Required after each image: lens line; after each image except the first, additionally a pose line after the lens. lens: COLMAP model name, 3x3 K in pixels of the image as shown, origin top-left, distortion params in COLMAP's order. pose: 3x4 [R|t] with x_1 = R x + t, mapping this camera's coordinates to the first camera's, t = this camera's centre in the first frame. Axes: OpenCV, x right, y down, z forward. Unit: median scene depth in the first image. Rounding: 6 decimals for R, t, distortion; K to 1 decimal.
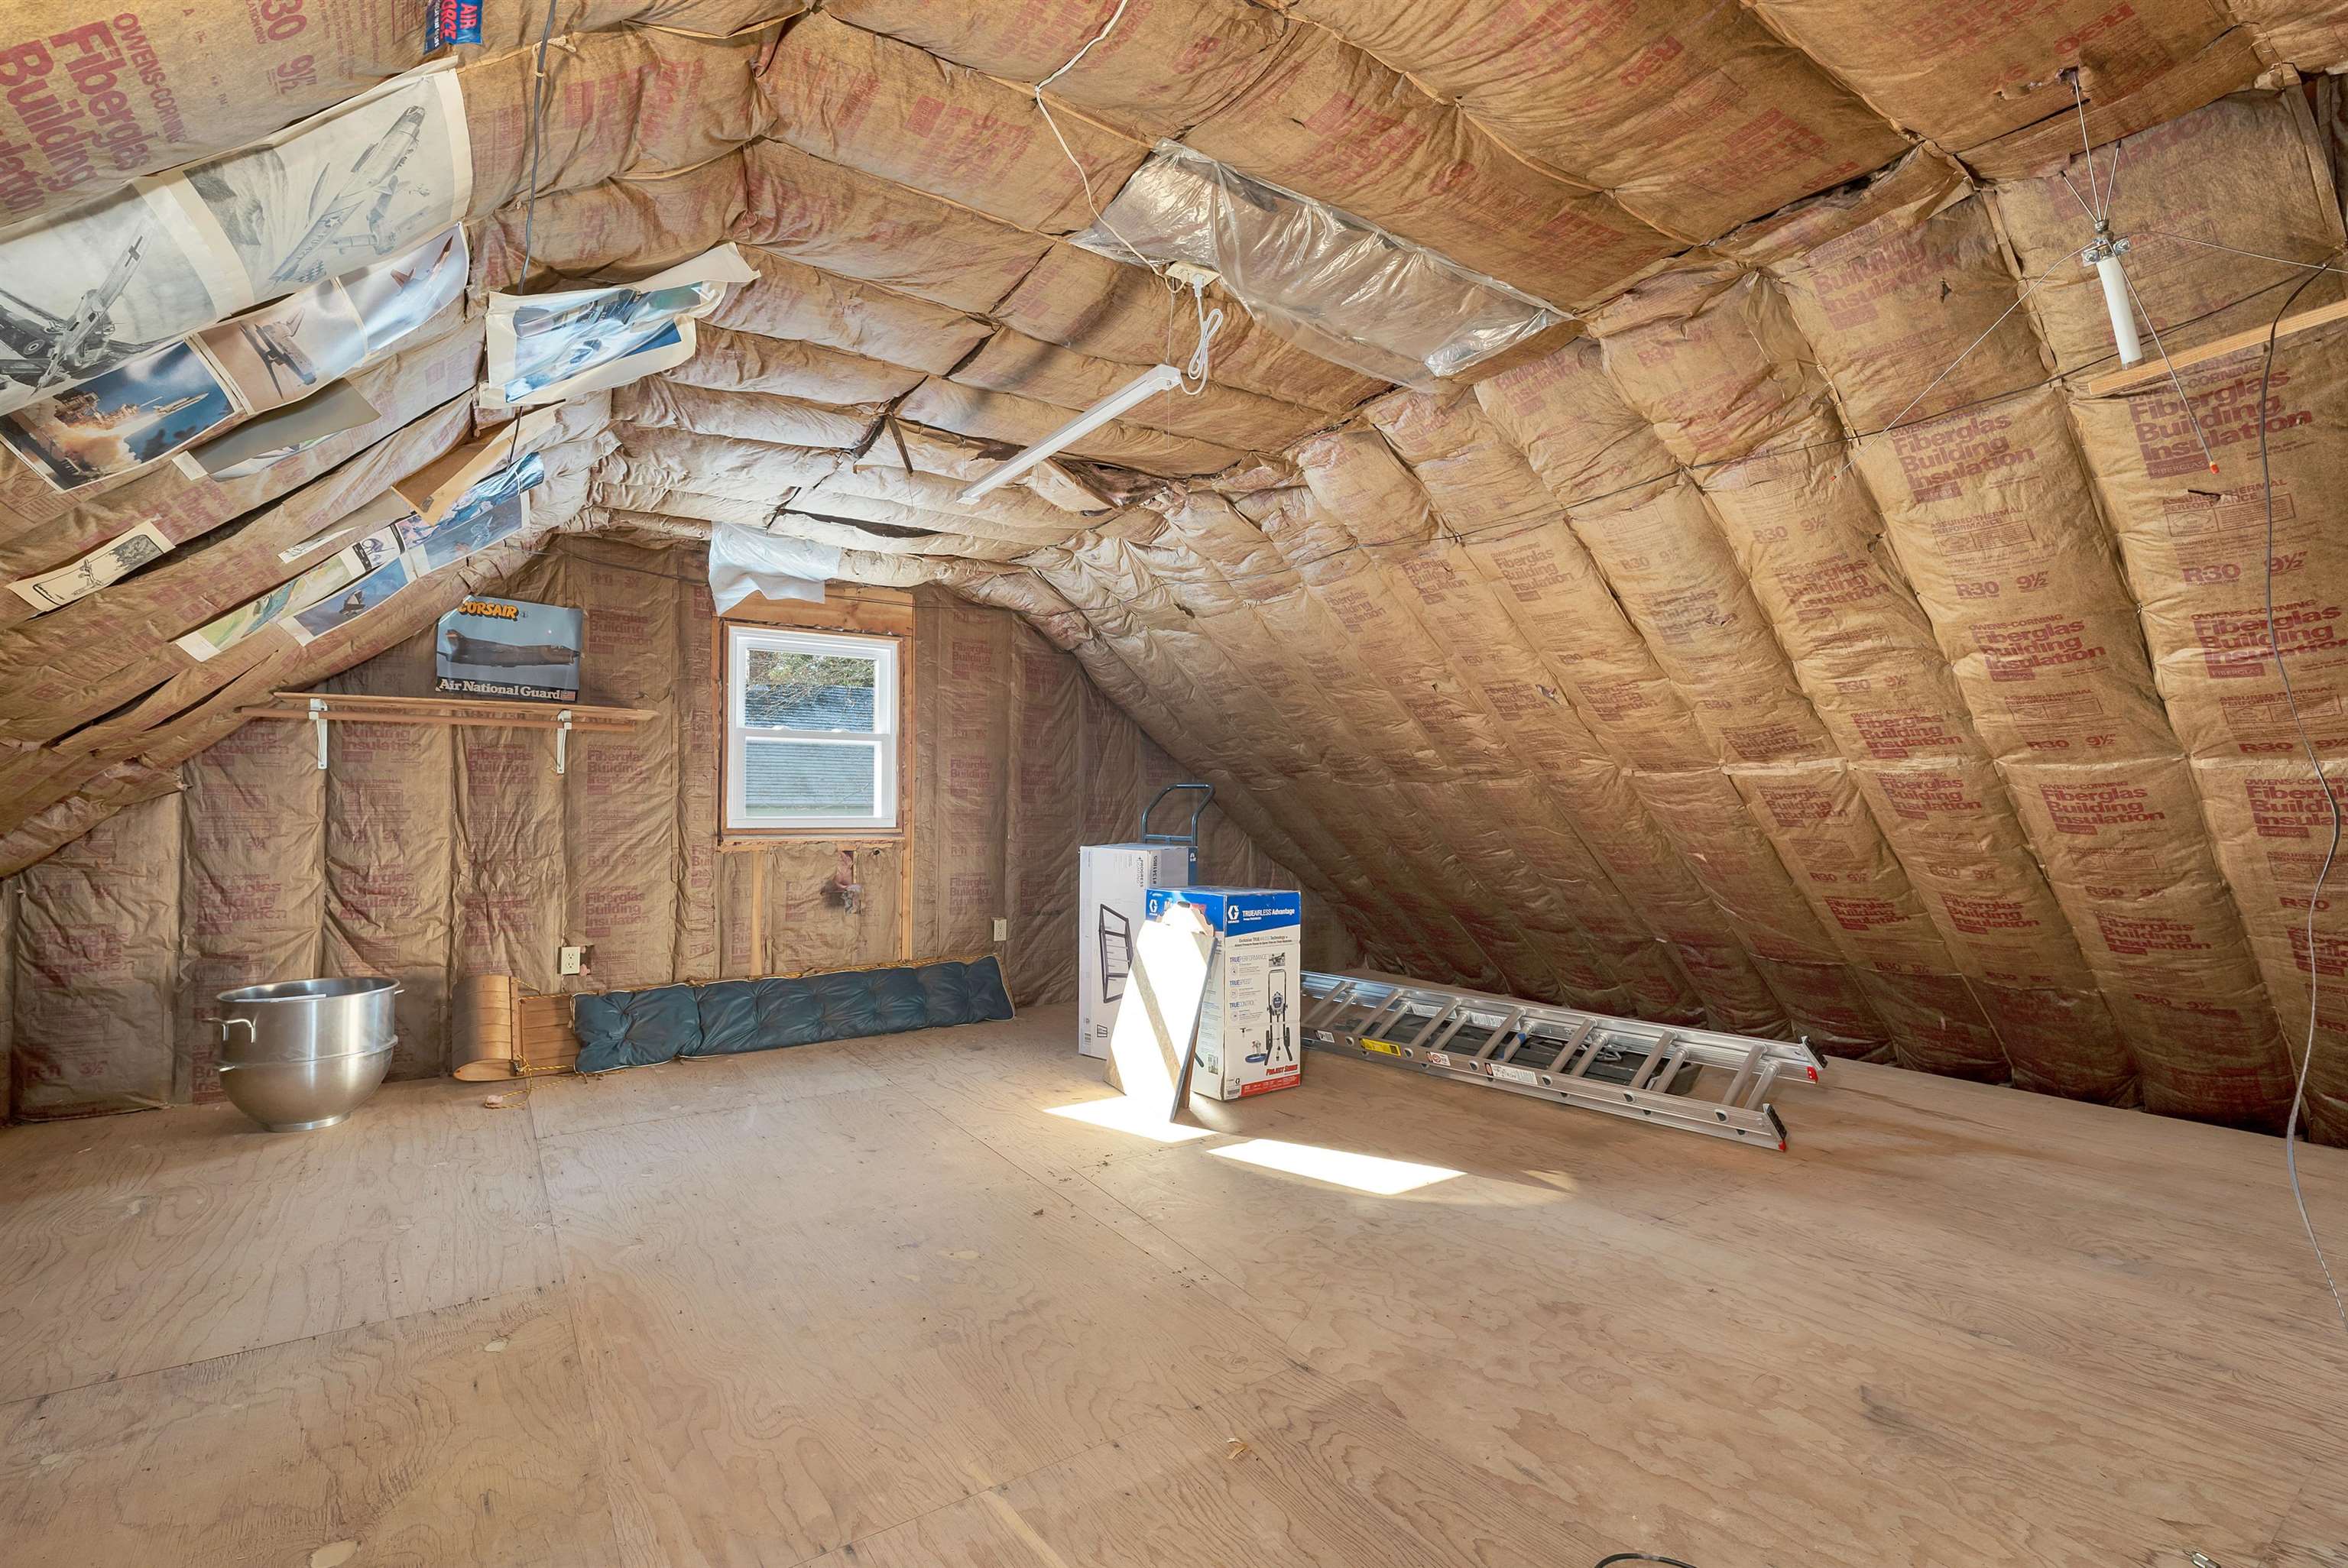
lens RADIAL K [[977.8, 0, 1174.0], [0, 977.8, 784.0], [0, 0, 1]] dist [-0.001009, -0.000128]
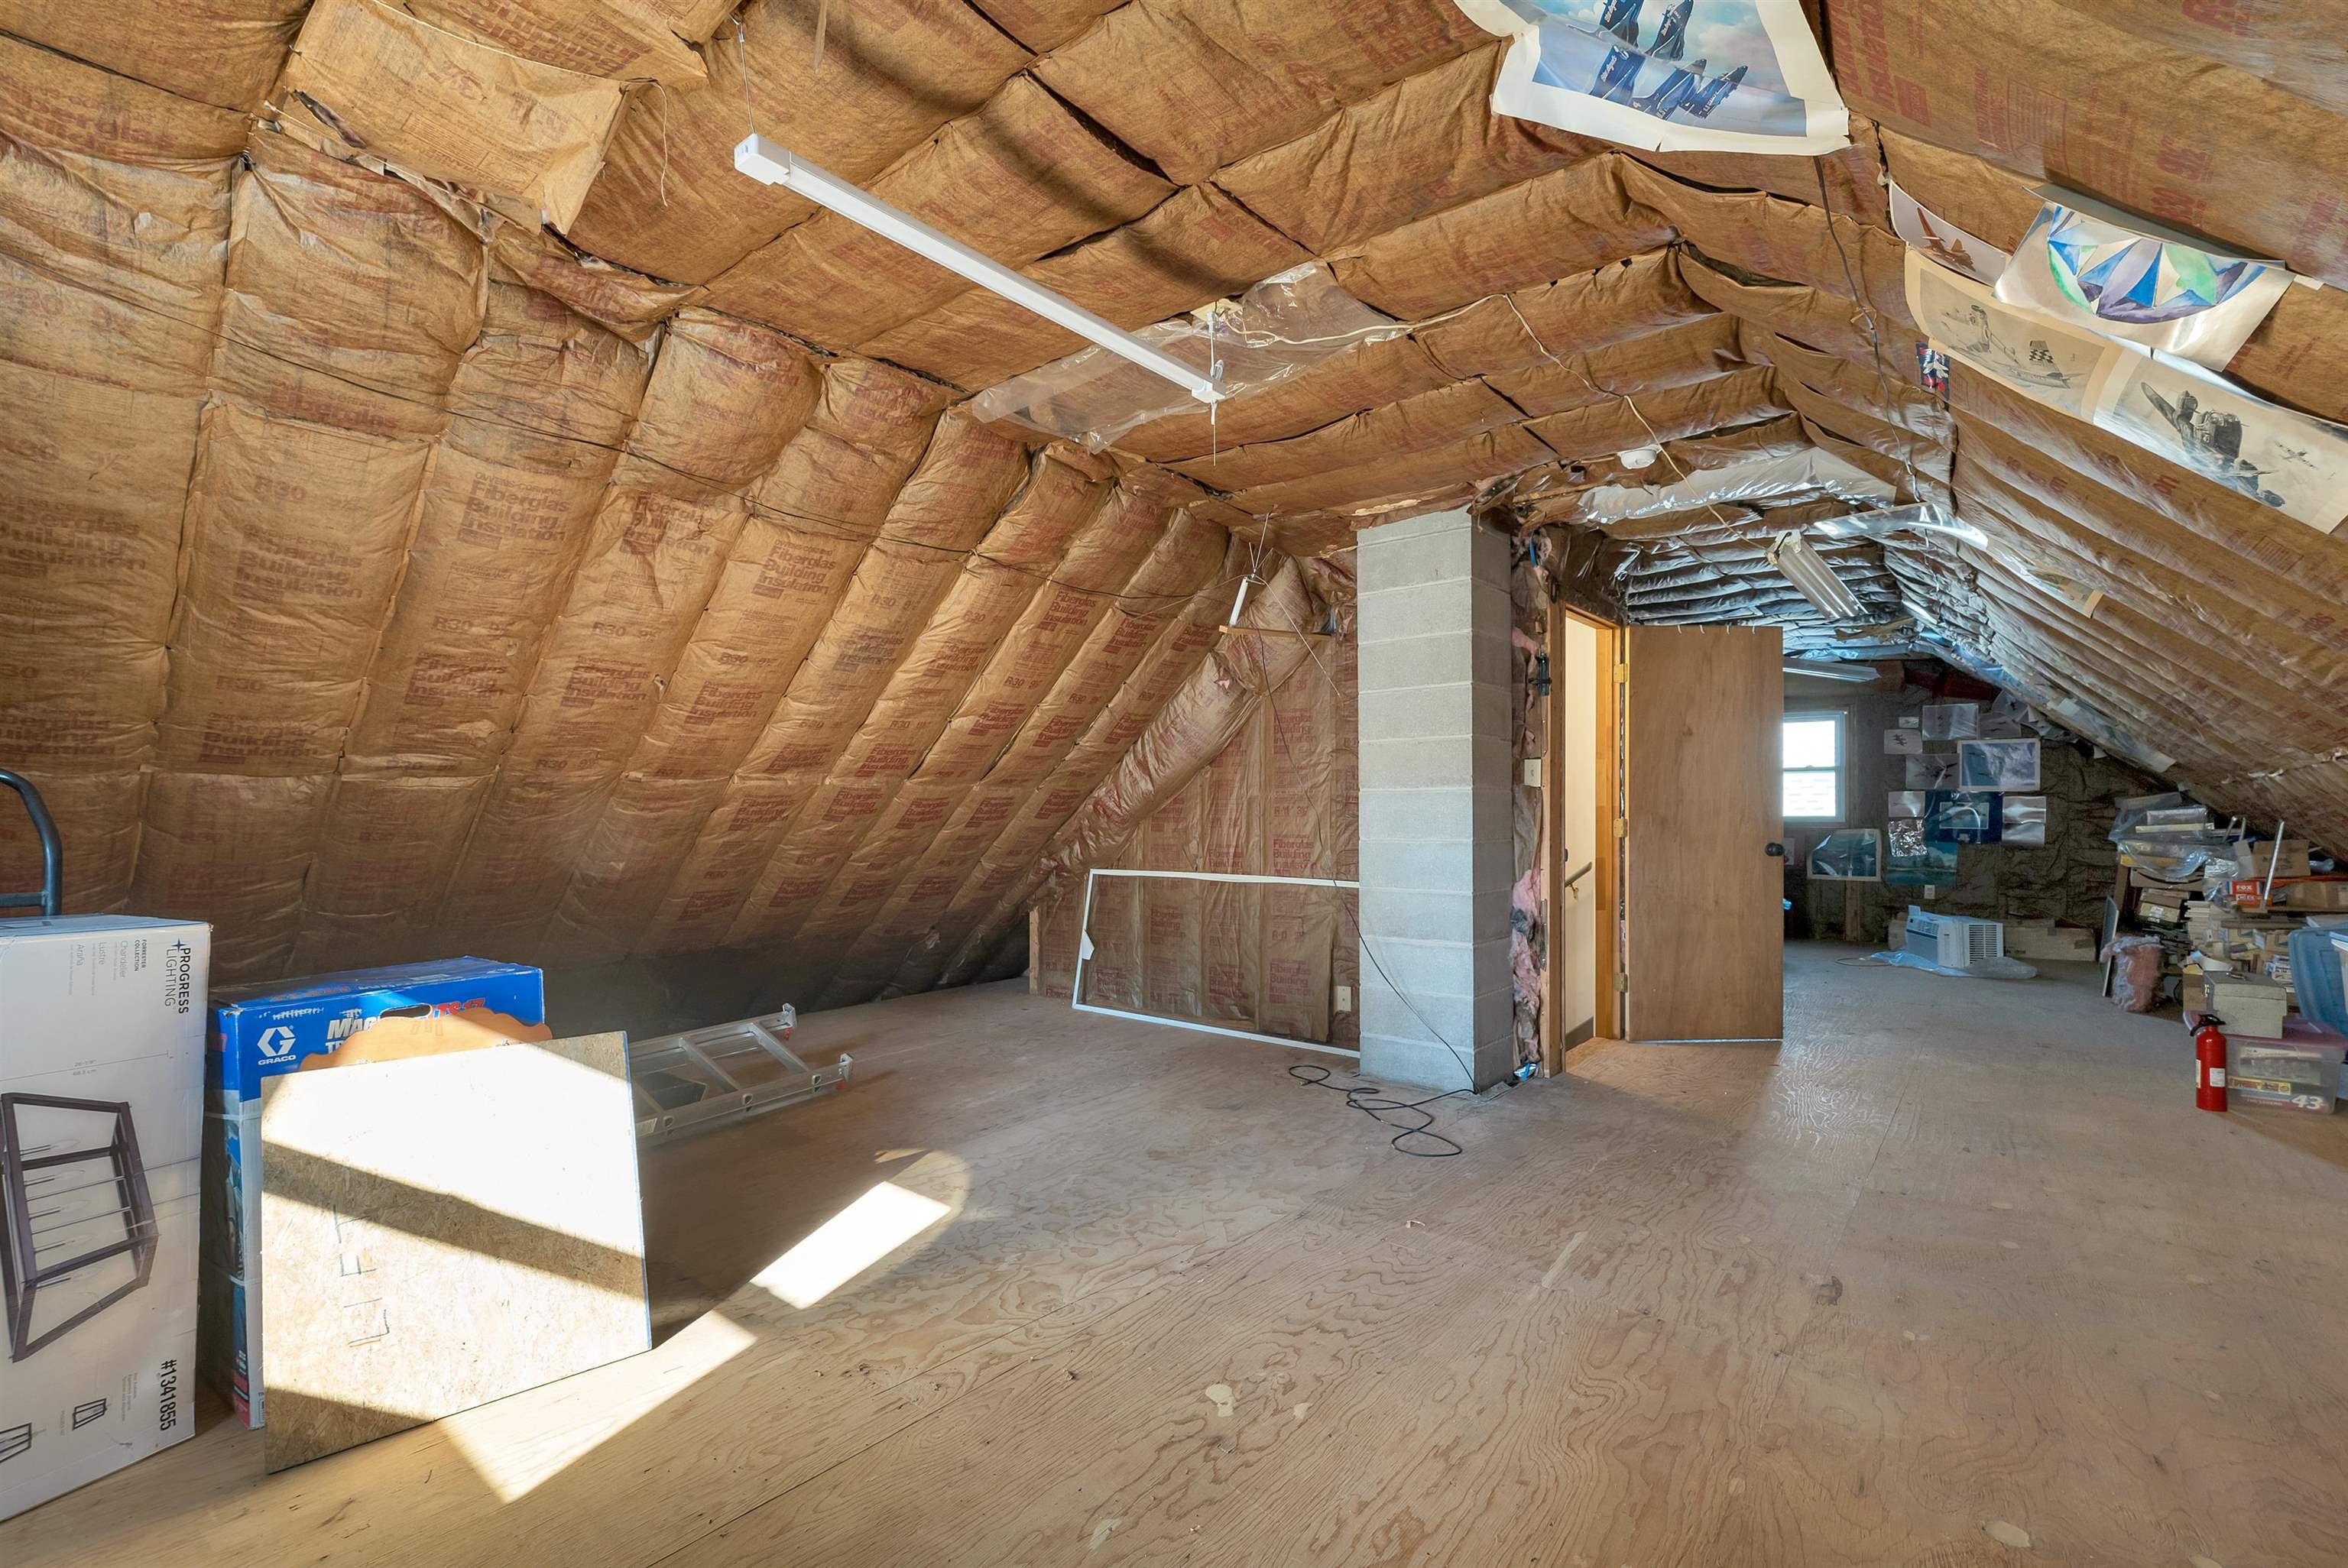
lens RADIAL K [[997.1, 0, 1171.4], [0, 997.1, 811.6], [0, 0, 1]] dist [-0.001404, 0.000082]
pose [[-0.232523, -0.002515, 0.972588, -0.965650], [-0.017138, 0.999852, -0.001512, 0.022359], [-0.972440, -0.017020, -0.232532, 1.220497]]
